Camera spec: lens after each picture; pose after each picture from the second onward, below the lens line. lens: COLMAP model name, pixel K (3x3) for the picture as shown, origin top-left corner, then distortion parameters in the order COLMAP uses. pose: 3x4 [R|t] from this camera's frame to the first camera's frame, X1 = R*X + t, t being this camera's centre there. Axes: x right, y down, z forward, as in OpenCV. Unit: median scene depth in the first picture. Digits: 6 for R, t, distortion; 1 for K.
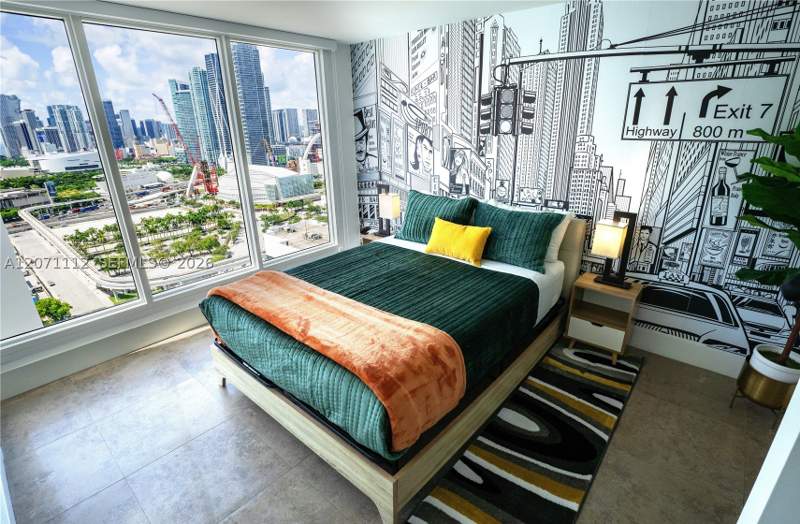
lens RADIAL K [[388.1, 0, 402.7], [0, 388.1, 263.4], [0, 0, 1]] dist [-0.002533, -0.000062]
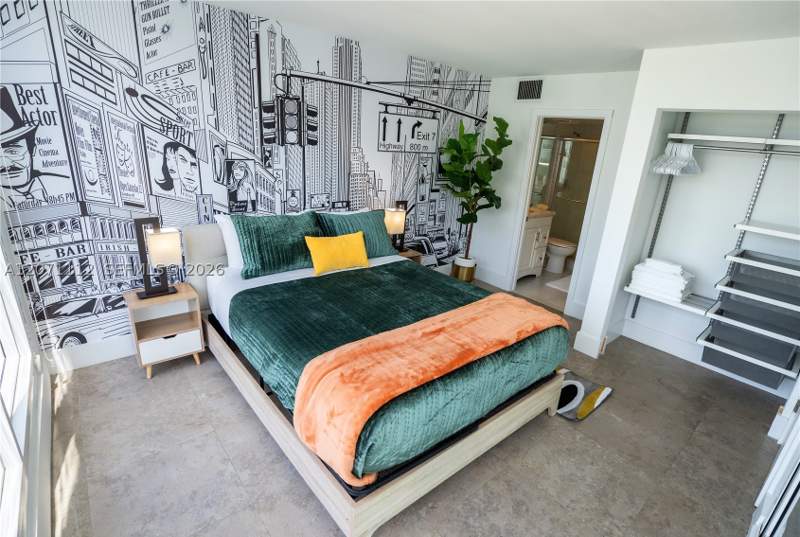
lens RADIAL K [[396.9, 0, 401.3], [0, 396.9, 269.4], [0, 0, 1]] dist [0.001023, 0.000053]
pose [[0.176781, -0.290237, 0.940484, -0.749435], [0.272728, 0.932563, 0.236529, -0.198927], [-0.945710, 0.214683, 0.244015, 0.555091]]
